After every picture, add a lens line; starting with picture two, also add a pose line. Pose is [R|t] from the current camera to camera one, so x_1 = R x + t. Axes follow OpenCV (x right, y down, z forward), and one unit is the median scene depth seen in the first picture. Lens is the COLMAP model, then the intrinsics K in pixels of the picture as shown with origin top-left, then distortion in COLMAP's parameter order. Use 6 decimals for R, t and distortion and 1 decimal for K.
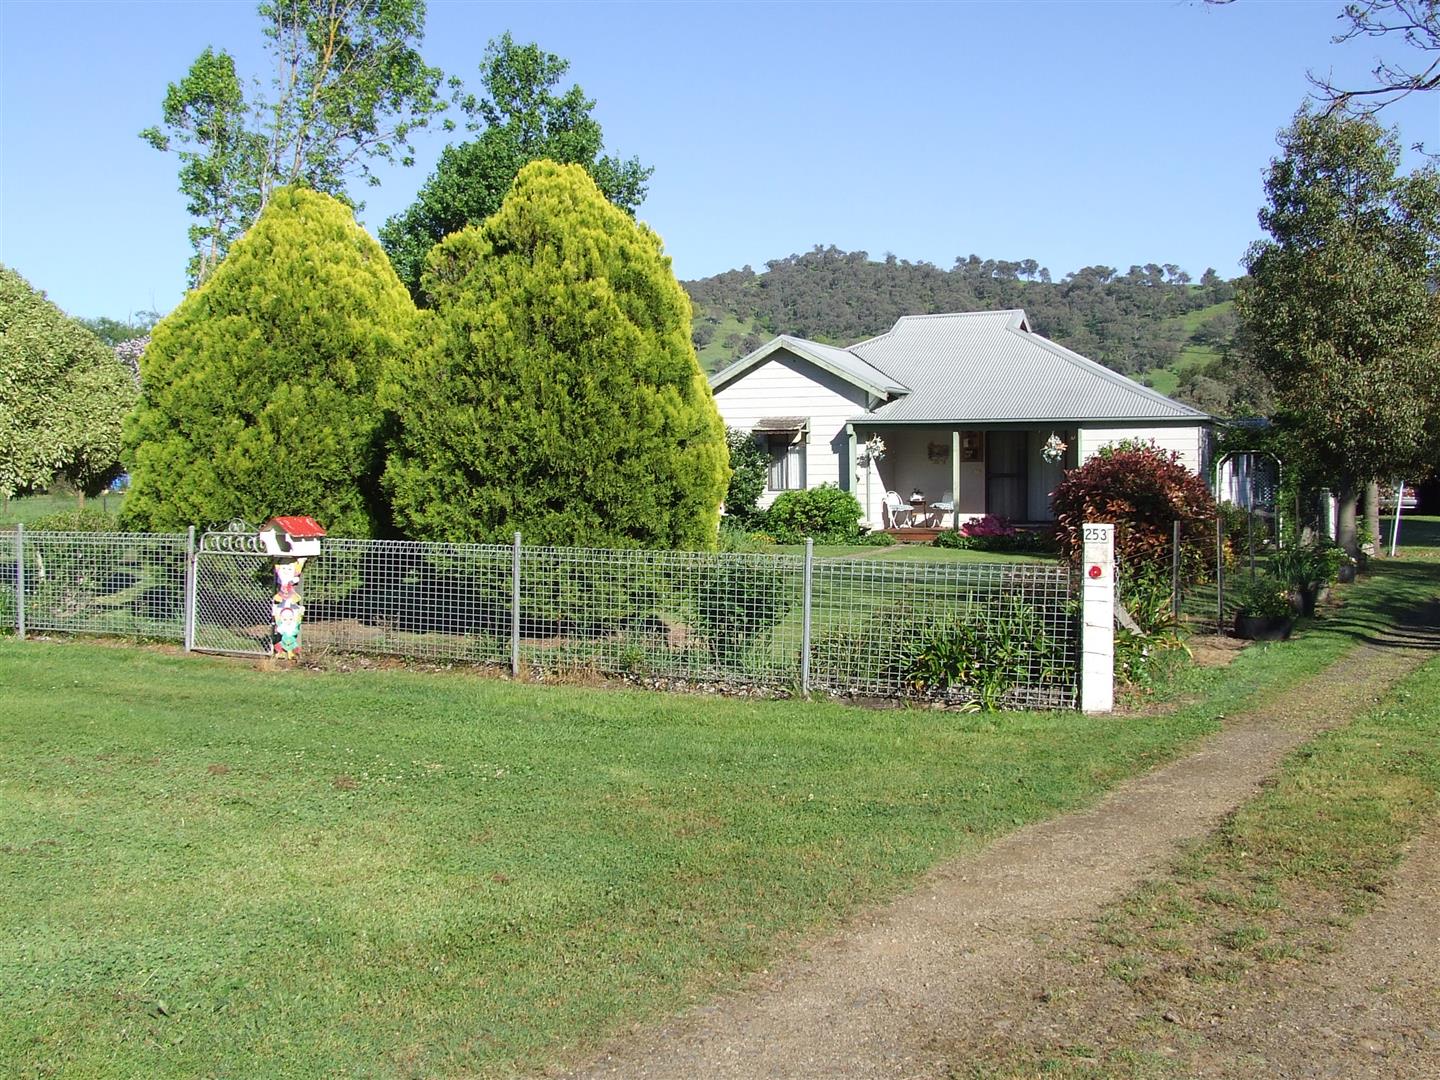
lens RADIAL K [[1592.8, 0, 717.2], [0, 1592.8, 534.1], [0, 0, 1]] dist [-0.072100, 0.000000]
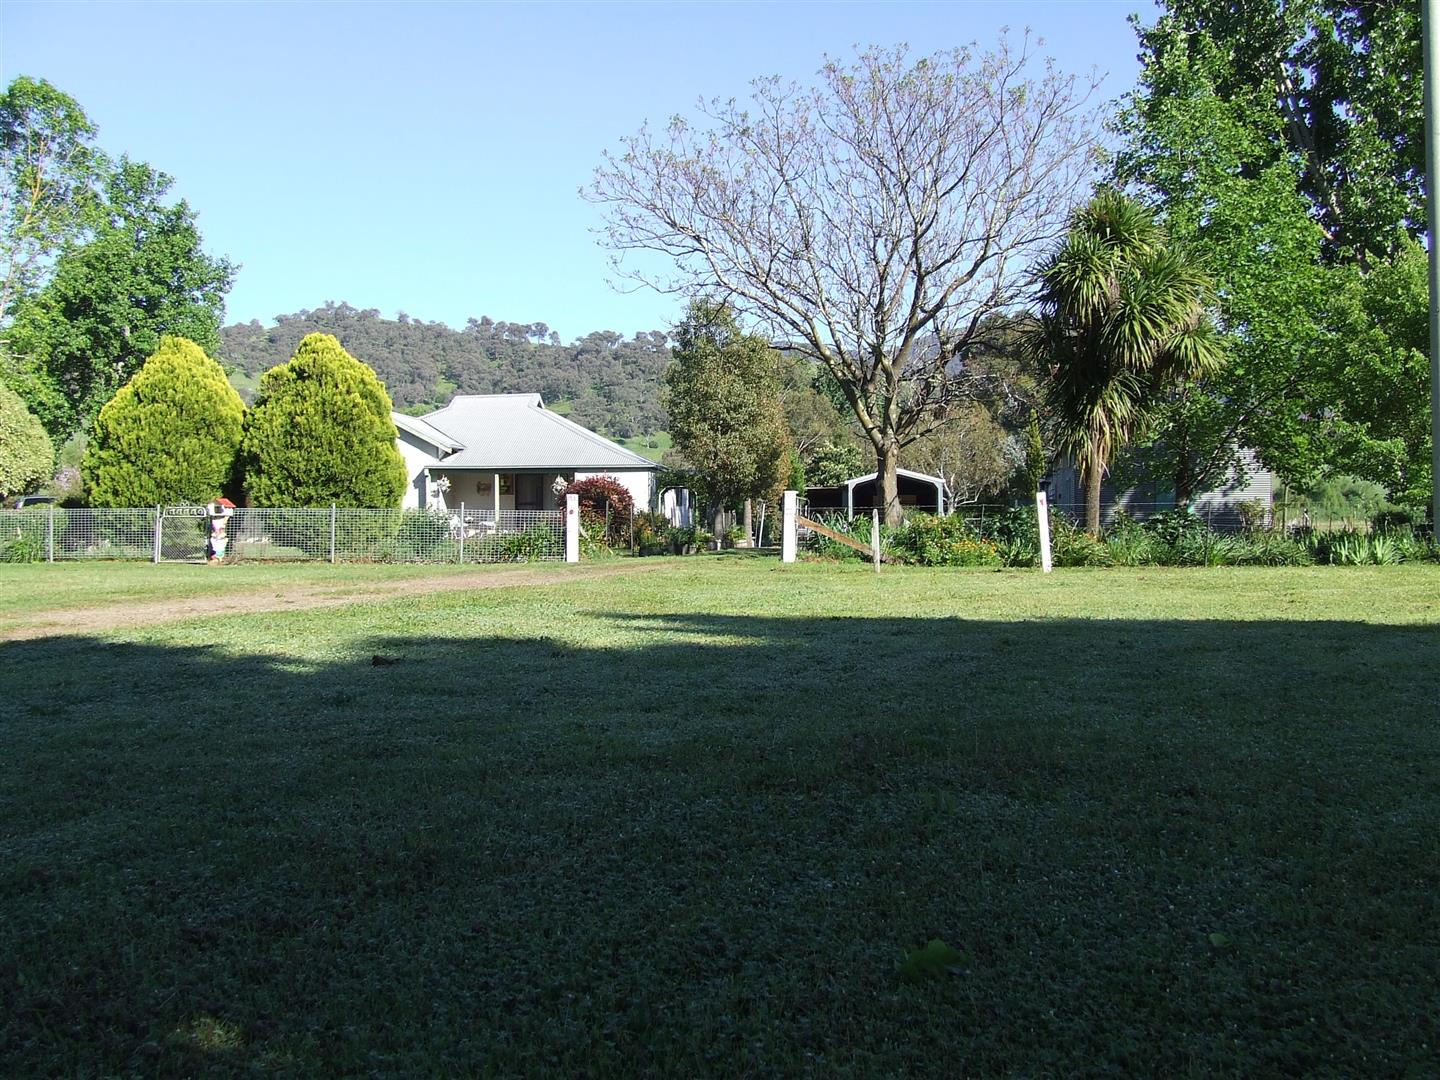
lens RADIAL K [[1592.8, 0, 716.9], [0, 1592.8, 543.1], [0, 0, 1]] dist [-0.072100, 0.000000]
pose [[0.954029, -0.002184, 0.299706, -0.107454], [0.011605, 0.999493, -0.029656, 0.050152], [-0.299489, 0.031771, 0.953571, -0.526767]]
